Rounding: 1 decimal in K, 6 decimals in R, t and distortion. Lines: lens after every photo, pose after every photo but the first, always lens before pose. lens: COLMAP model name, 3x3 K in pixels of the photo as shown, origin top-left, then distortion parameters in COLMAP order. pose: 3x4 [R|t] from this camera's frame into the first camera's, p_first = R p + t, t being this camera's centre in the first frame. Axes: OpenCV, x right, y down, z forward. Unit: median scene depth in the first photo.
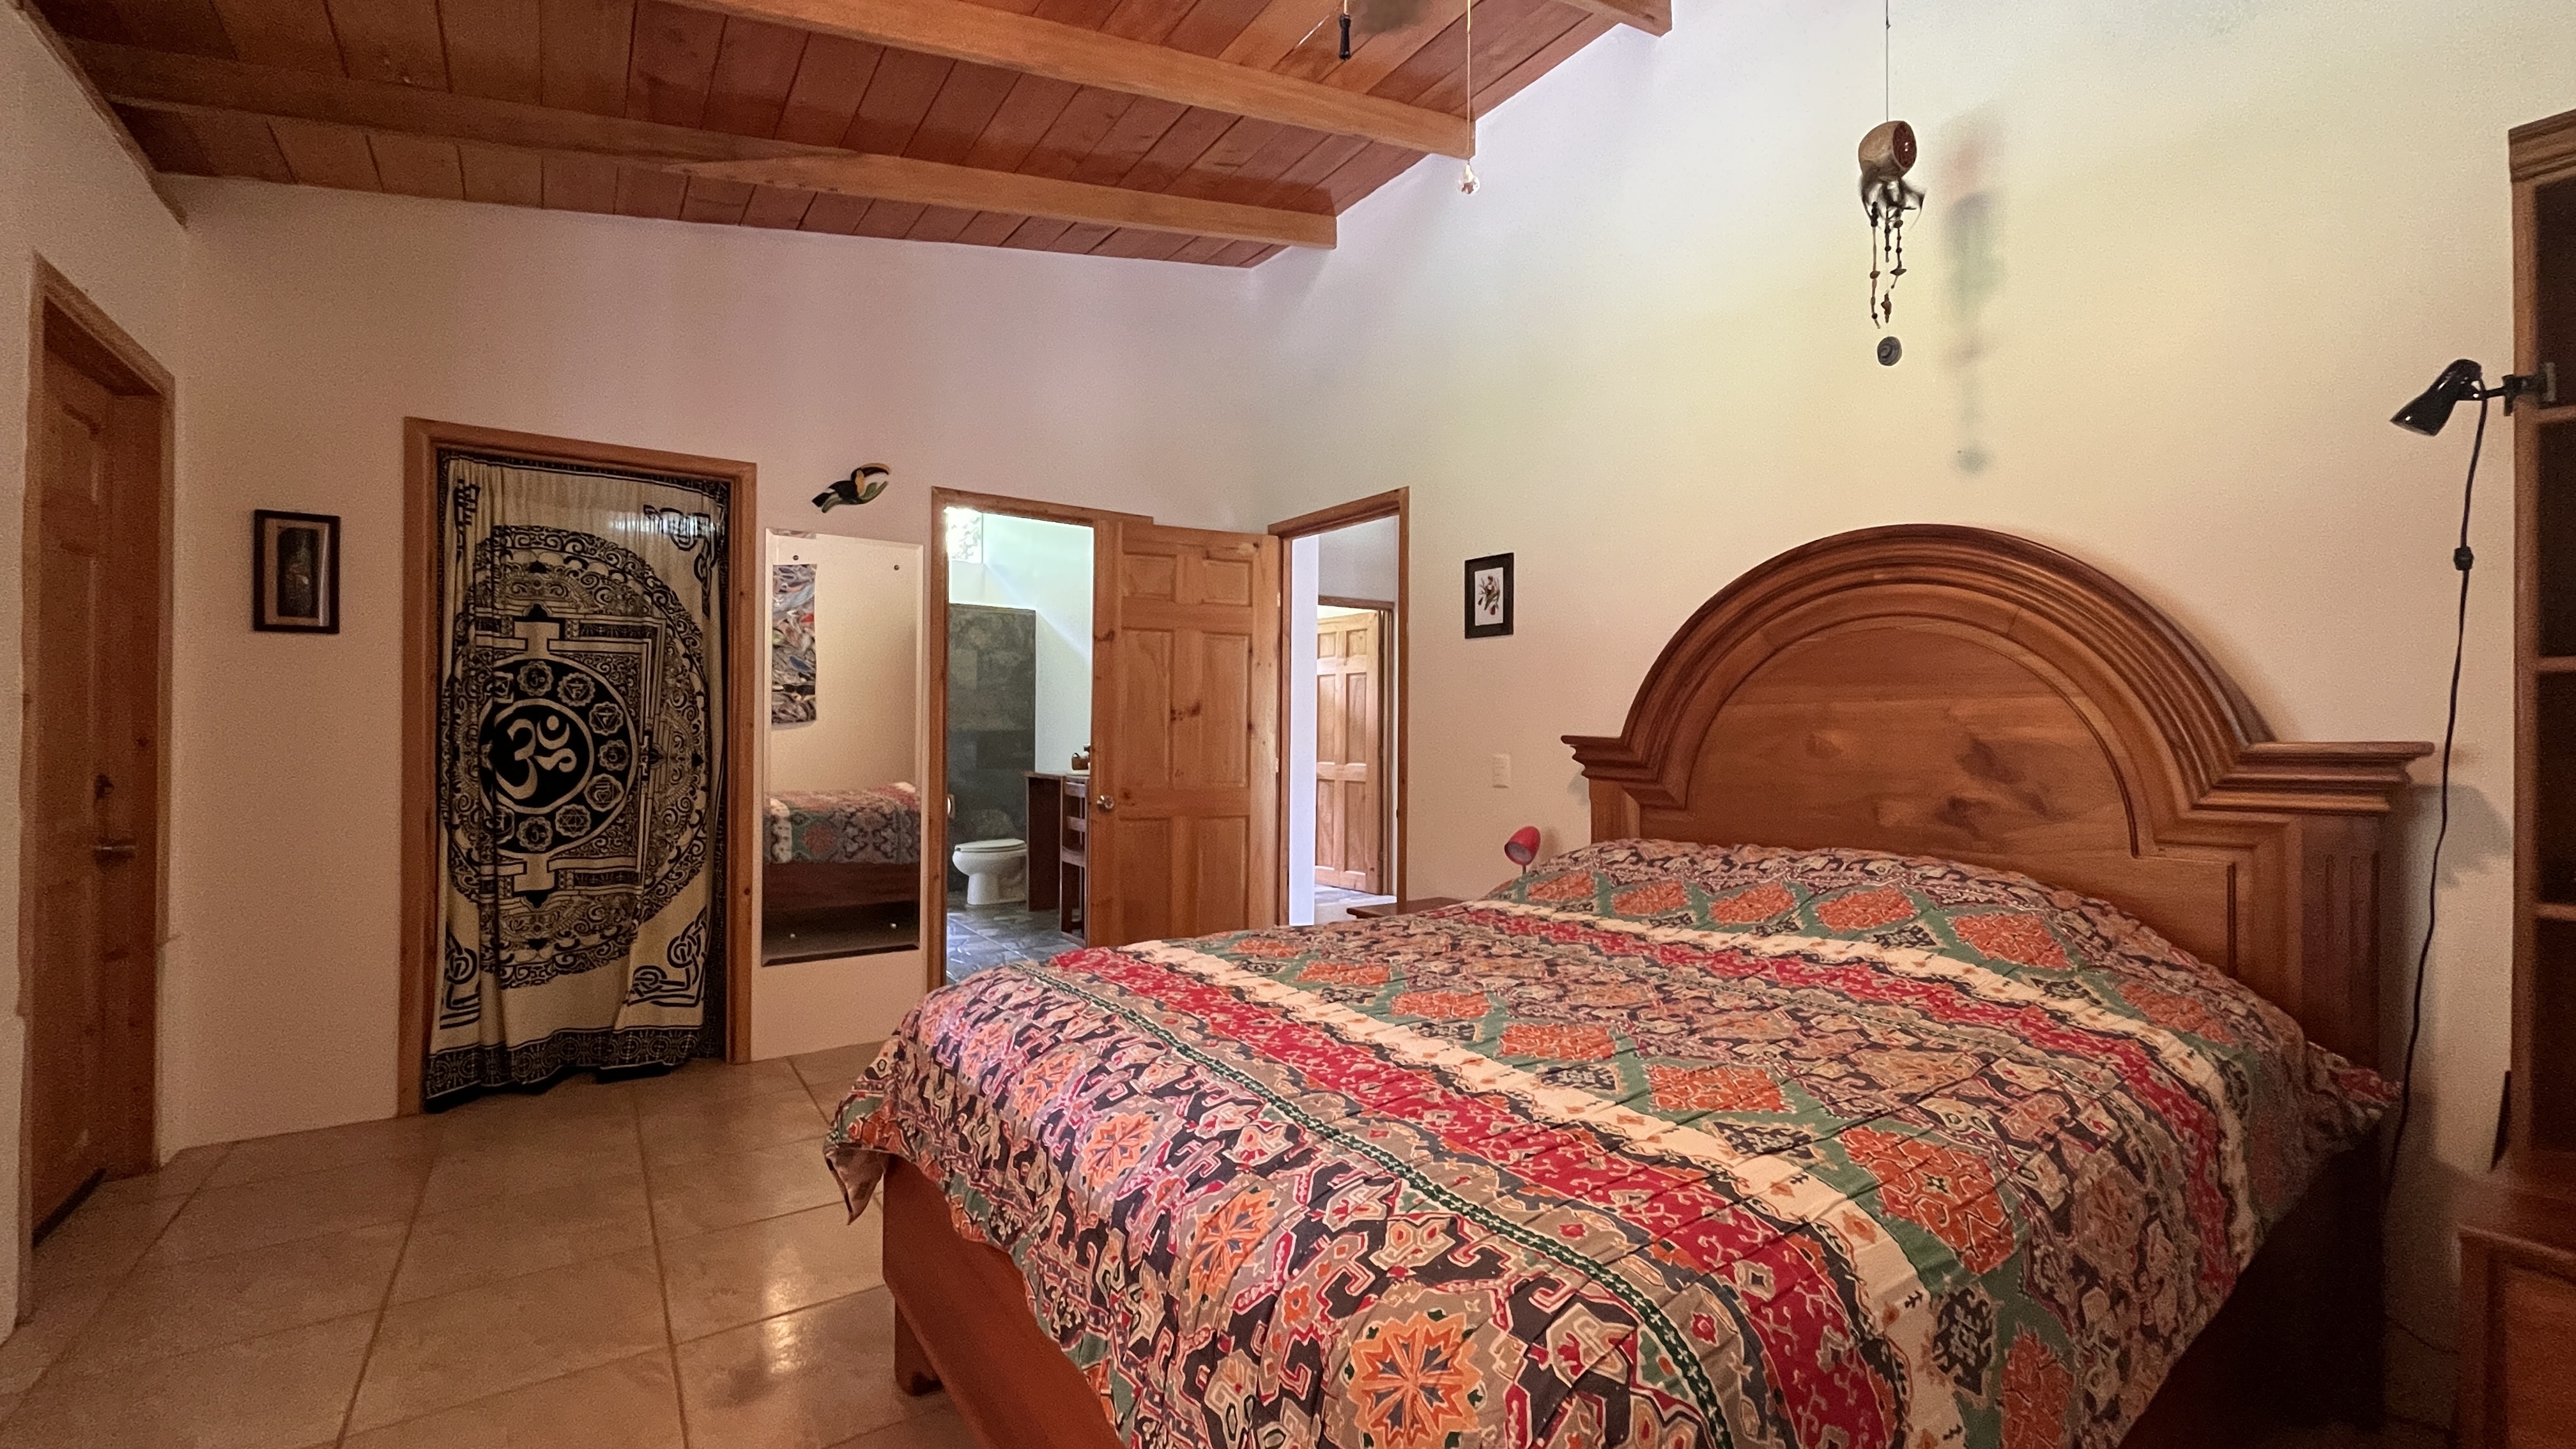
lens RADIAL K [[1035.6, 0, 1304.3], [0, 1035.6, 729.2], [0, 0, 1]] dist [-0.005148, 0.000574]
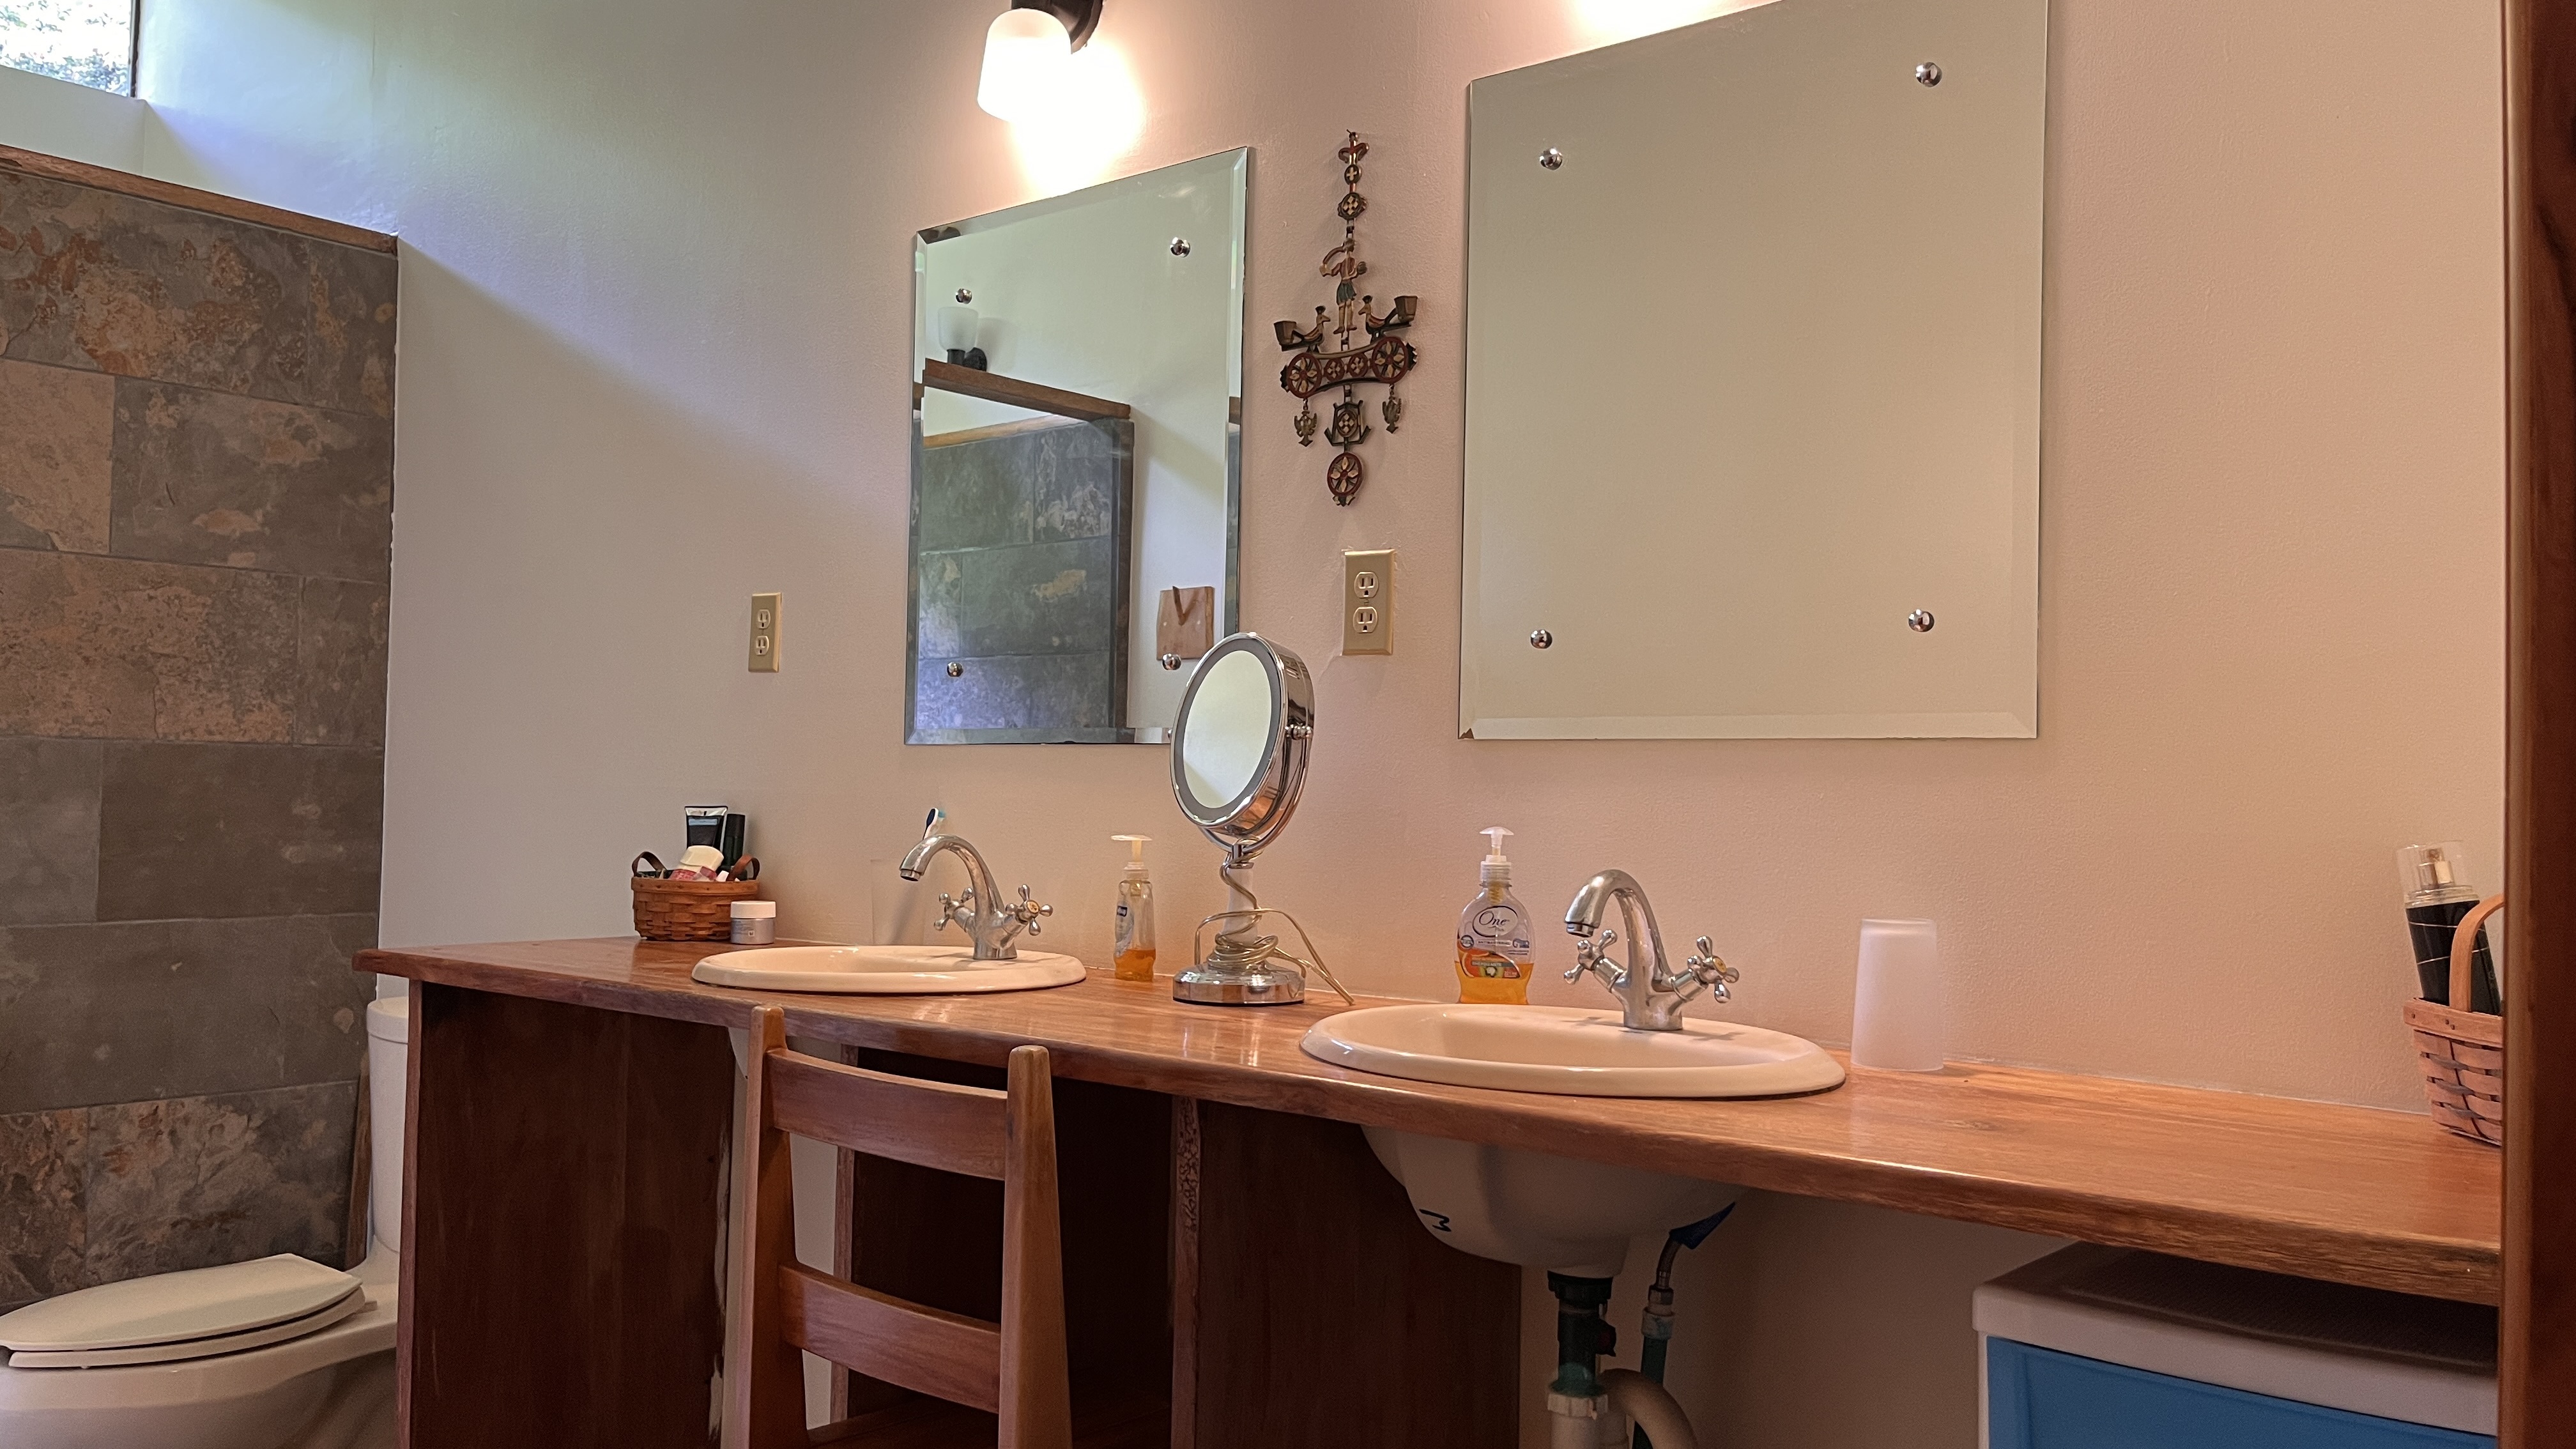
lens RADIAL K [[1963.3, 0, 1289.4], [0, 1963.3, 738.5], [0, 0, 1]] dist [0.033244, -0.024744]
pose [[0.965320, 0.023285, 0.260030, -0.182335], [-0.017860, 0.999571, -0.023207, 0.006038], [-0.260459, 0.017758, 0.965322, 0.527290]]
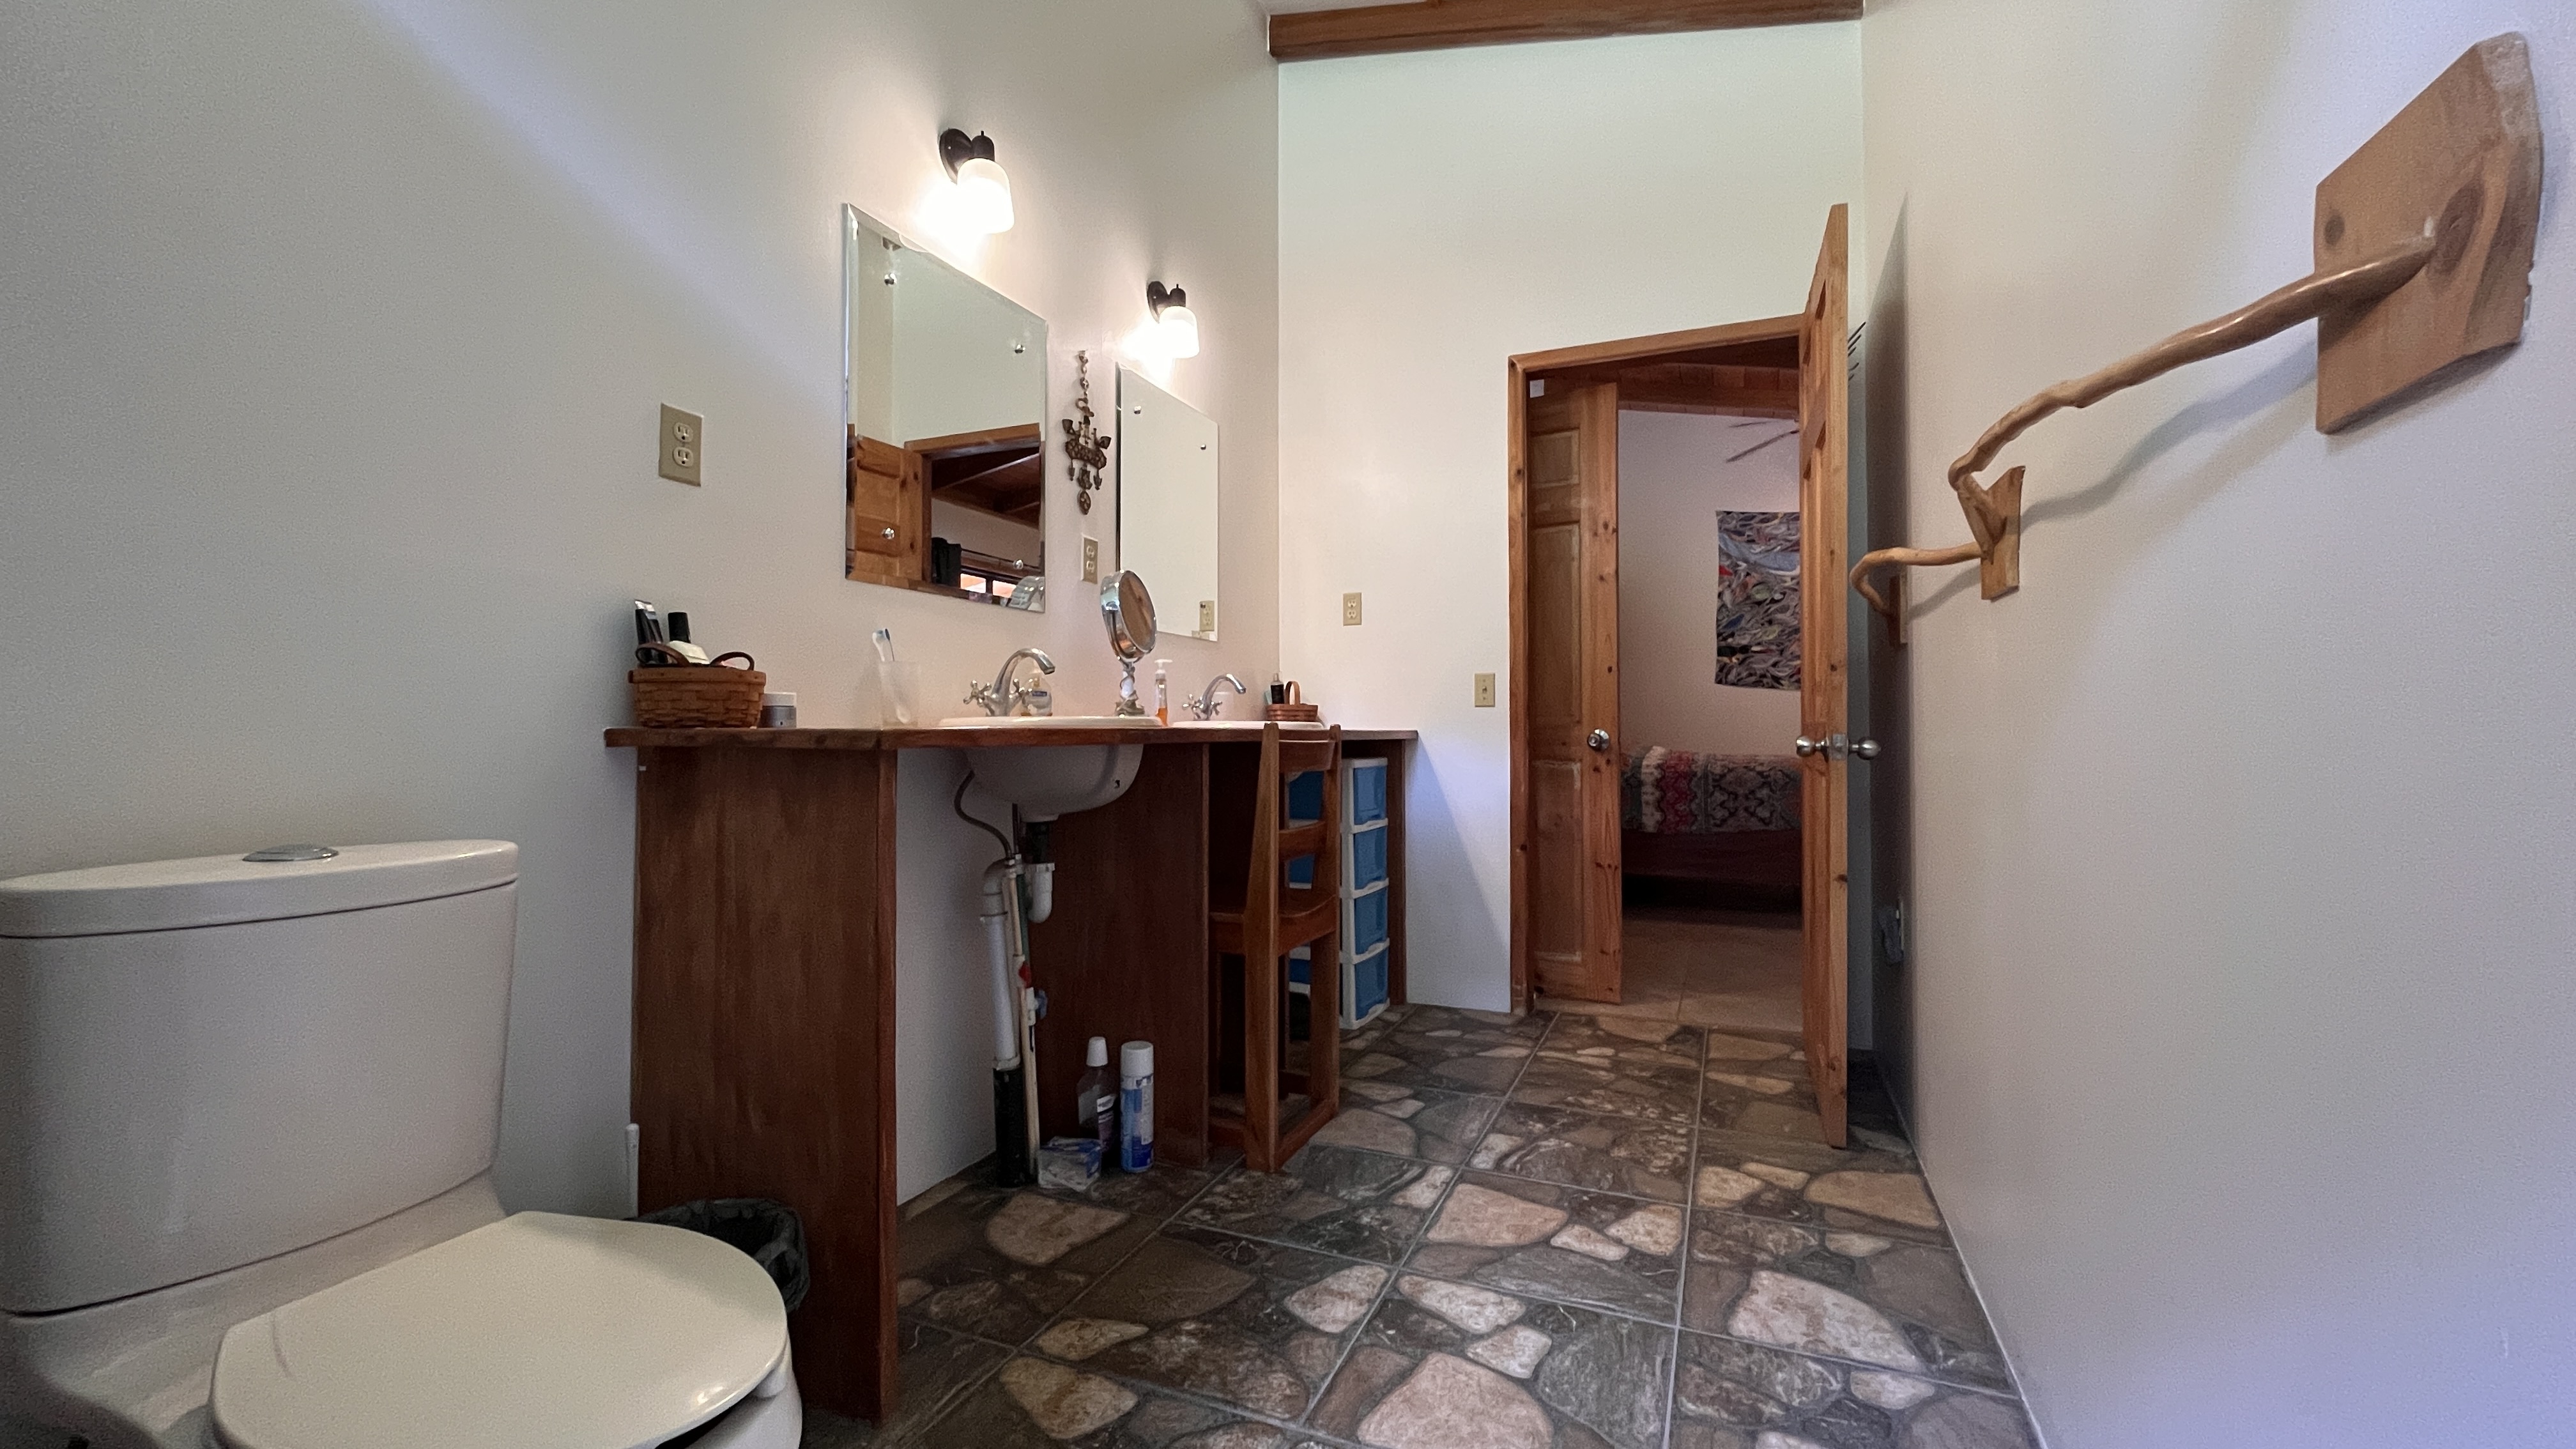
lens RADIAL K [[1035.6, 0, 1293.5], [0, 1035.6, 716.6], [0, 0, 1]] dist [-0.005148, 0.000574]
pose [[-0.525952, 0.012967, 0.850415, -0.431921], [-0.001671, 0.999866, -0.016279, 0.038496], [-0.850513, -0.009983, -0.525860, 0.926170]]
